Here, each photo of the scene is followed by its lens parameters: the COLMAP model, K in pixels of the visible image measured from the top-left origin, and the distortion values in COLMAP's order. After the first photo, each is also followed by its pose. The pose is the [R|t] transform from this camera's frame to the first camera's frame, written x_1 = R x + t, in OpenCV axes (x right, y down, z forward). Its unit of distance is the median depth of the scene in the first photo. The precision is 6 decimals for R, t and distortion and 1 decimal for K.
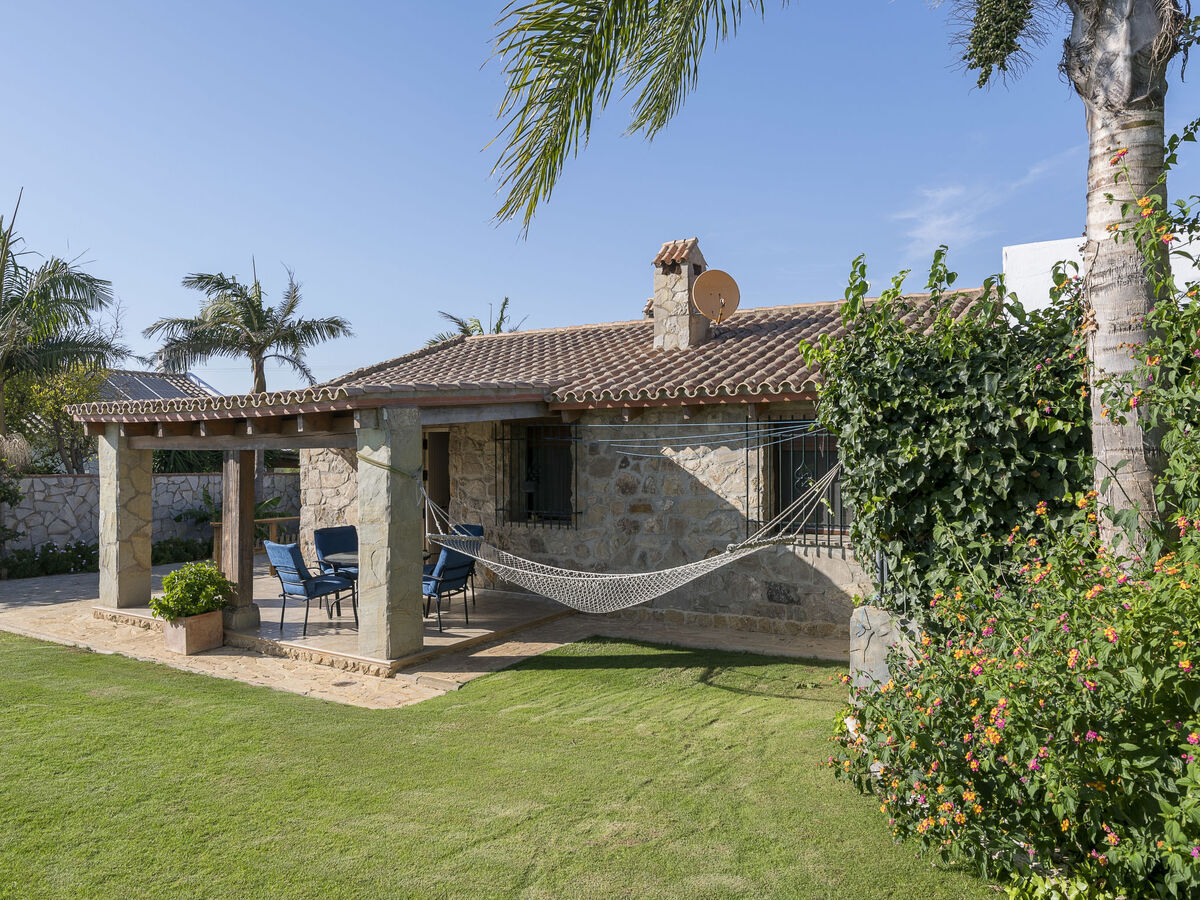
lens RADIAL K [[840.5, 0, 600.0], [0, 840.5, 450.0], [0, 0, 1]] dist [0.001551, 0.001086]
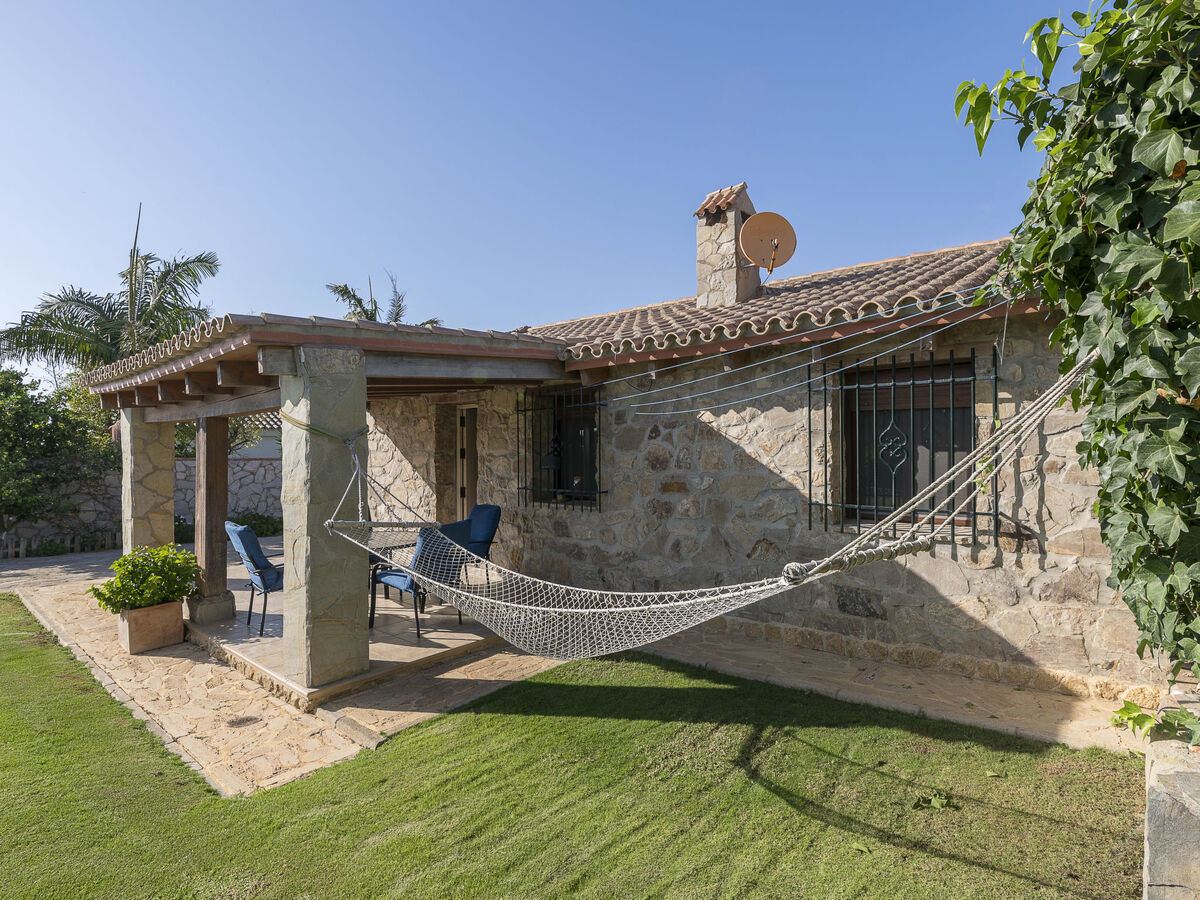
lens RADIAL K [[614.1, 0, 600.0], [0, 614.1, 450.0], [0, 0, 1]] dist [-0.008527, -0.001571]
pose [[0.990822, -0.002793, -0.135148, 0.060966], [0.003092, 0.999993, 0.002003, 0.033216], [0.135141, -0.002402, 0.990823, 0.413512]]
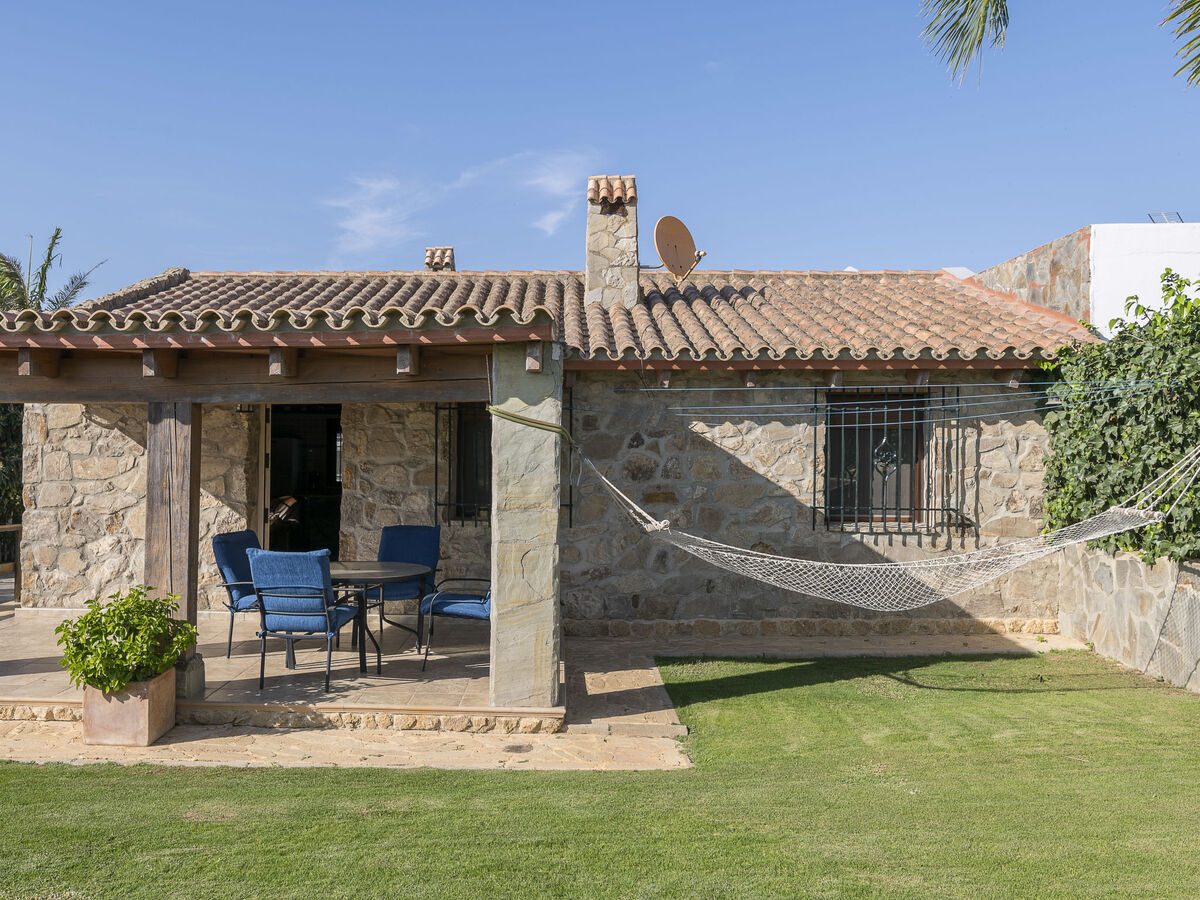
lens RADIAL K [[989.3, 0, 519.8], [0, 989.3, 455.2], [0, 0, 1]] dist [0.009271, 0.000589]
pose [[0.873031, 0.013898, 0.487467, -0.555880], [-0.010584, 0.999898, -0.009552, 0.041396], [-0.487550, 0.003180, 0.873089, 0.247723]]
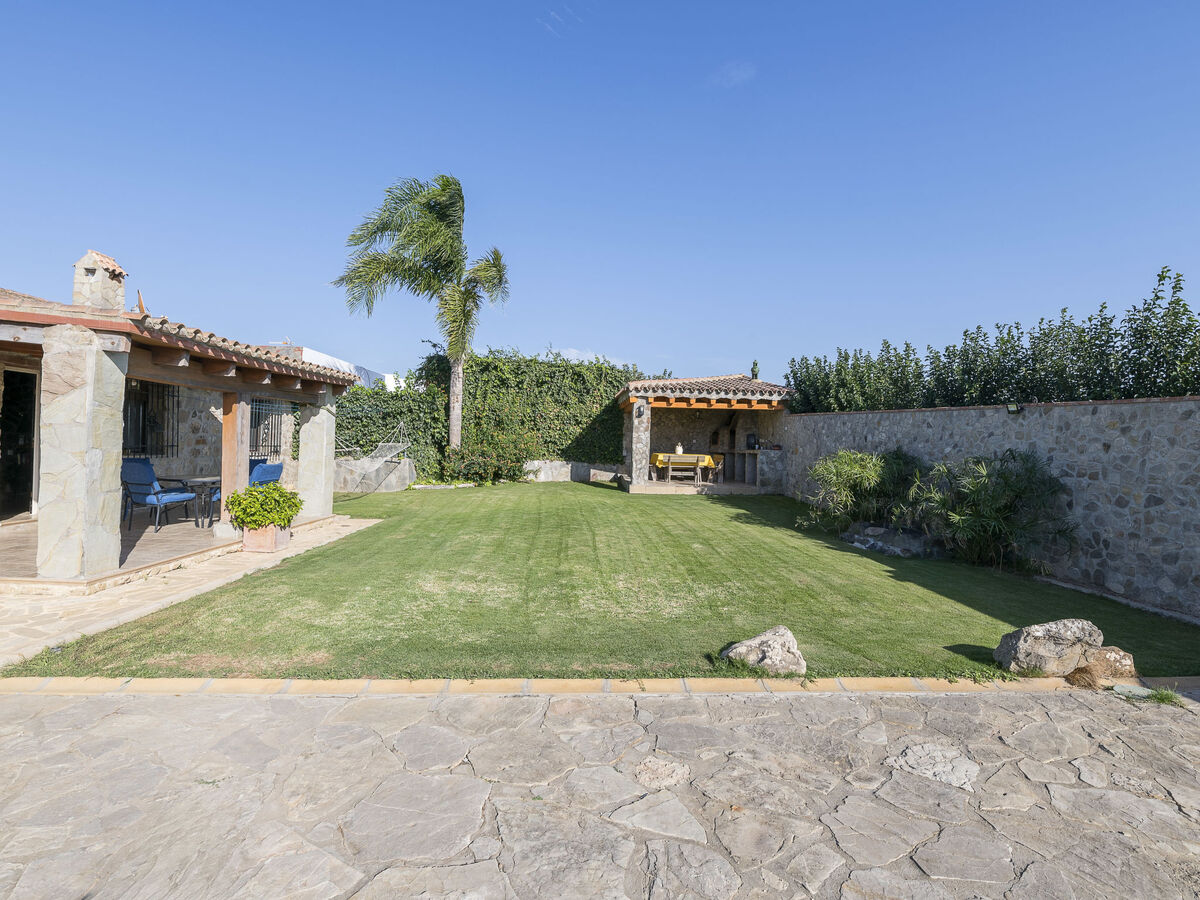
lens RADIAL K [[586.2, 0, 618.6], [0, 586.2, 441.2], [0, 0, 1]] dist [-0.006554, -0.000715]
pose [[-0.576449, -0.001311, 0.817132, -1.463117], [-0.020909, 0.999695, -0.013147, 0.069438], [-0.816866, -0.024663, -0.576301, 1.036486]]
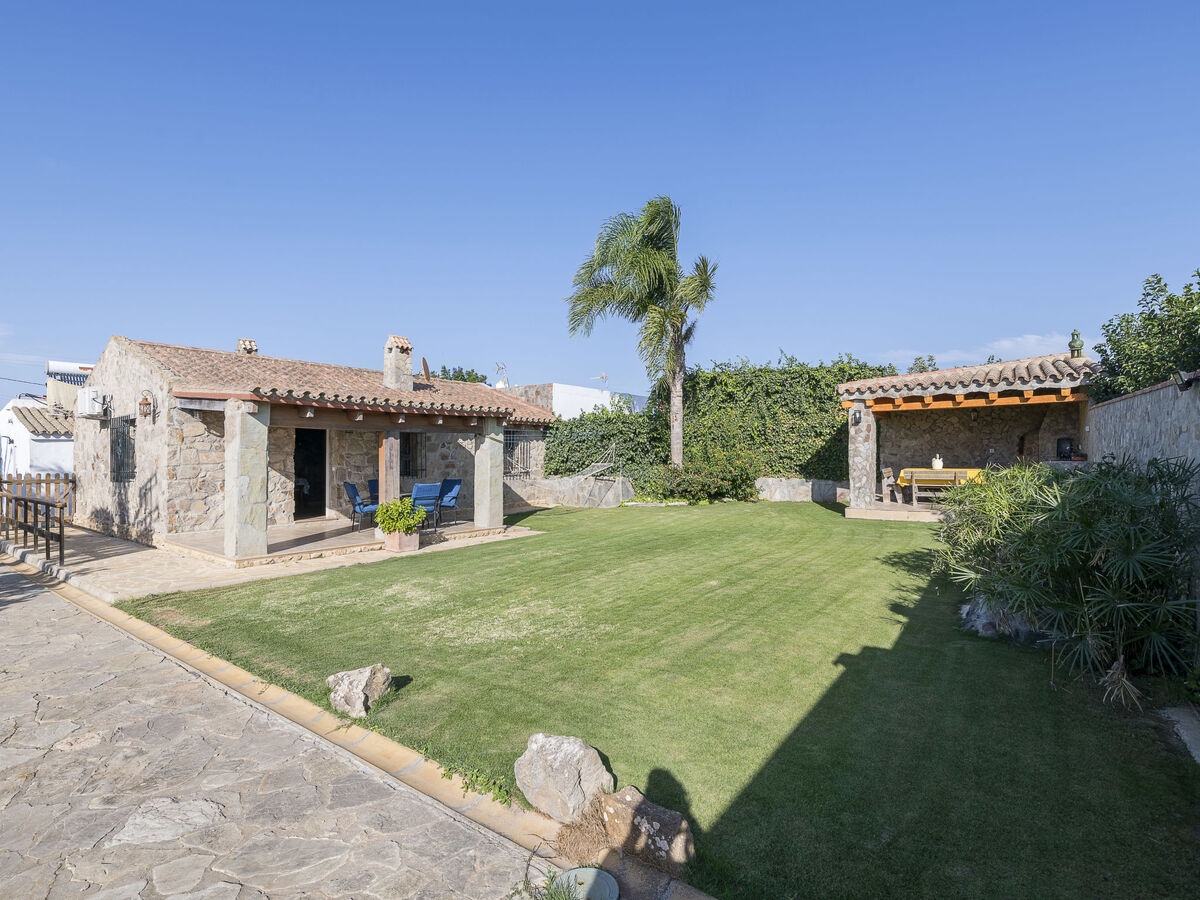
lens RADIAL K [[603.3, 0, 604.5], [0, 603.3, 446.5], [0, 0, 1]] dist [-0.007331, -0.001260]
pose [[0.075936, 0.022470, 0.996859, -1.584249], [0.003227, 0.999735, -0.022780, 0.058021], [-0.997107, 0.004947, 0.075844, 0.492166]]
